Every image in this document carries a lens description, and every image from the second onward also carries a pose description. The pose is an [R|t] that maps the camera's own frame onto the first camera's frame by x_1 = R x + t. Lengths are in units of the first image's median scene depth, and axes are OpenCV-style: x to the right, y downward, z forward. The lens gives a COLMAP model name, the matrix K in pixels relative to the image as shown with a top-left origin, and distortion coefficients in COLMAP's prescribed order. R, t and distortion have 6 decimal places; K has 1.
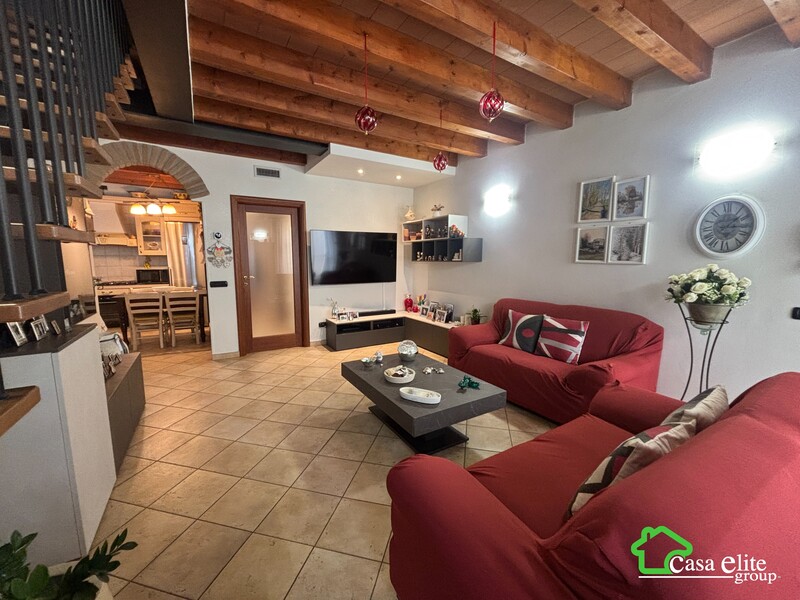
lens RADIAL K [[324.6, 0, 399.9], [0, 324.6, 299.3], [0, 0, 1]] dist [0.000111, 0.000802]
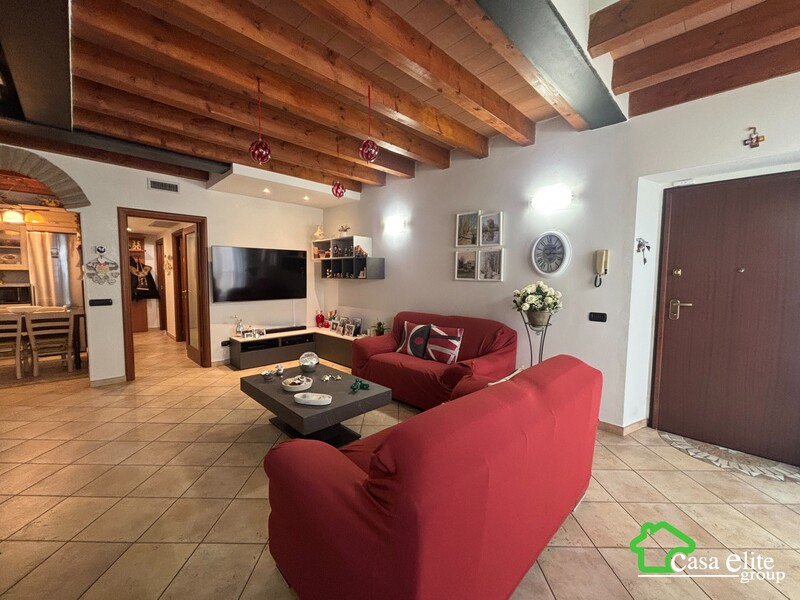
lens RADIAL K [[324.6, 0, 397.3], [0, 324.6, 299.2], [0, 0, 1]] dist [0.000111, 0.000802]
pose [[0.973121, -0.010909, 0.230036, 0.059841], [0.023037, 0.998478, -0.050104, 0.012606], [-0.229139, 0.054056, 0.971892, -0.106838]]
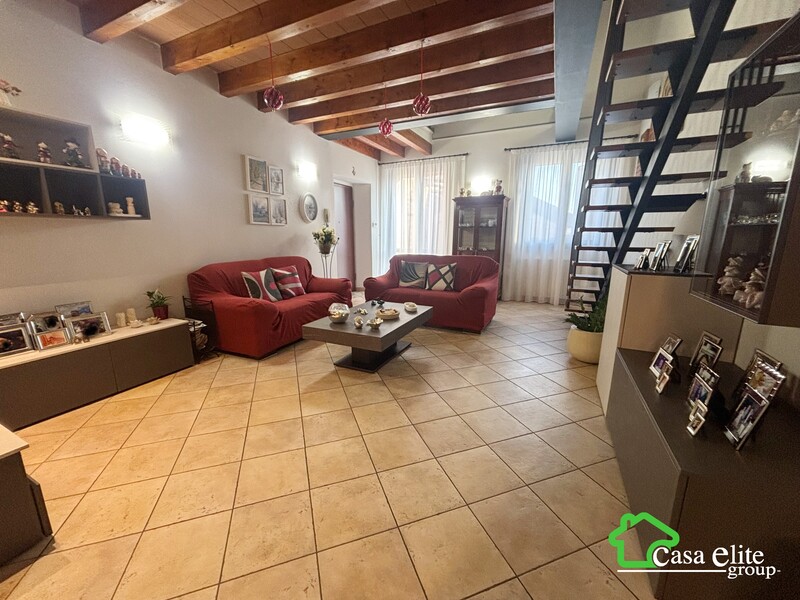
lens RADIAL K [[324.6, 0, 398.3], [0, 324.6, 299.5], [0, 0, 1]] dist [0.000111, 0.000802]
pose [[-0.547319, -0.171786, 0.819104, -0.809871], [0.099712, 0.958352, 0.267616, -0.114854], [-0.830963, 0.228145, -0.507396, 1.249143]]
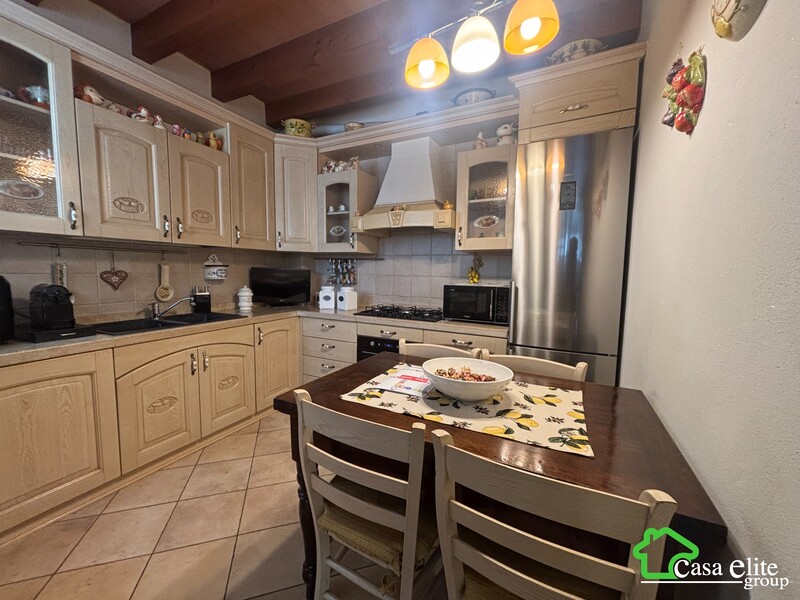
lens RADIAL K [[324.6, 0, 394.5], [0, 324.6, 296.4], [0, 0, 1]] dist [0.000111, 0.000802]
pose [[0.523646, 0.066903, -0.849305, -1.049377], [-0.117055, 0.993107, 0.006059, -0.153318], [0.843856, 0.096242, 0.527868, 1.547432]]
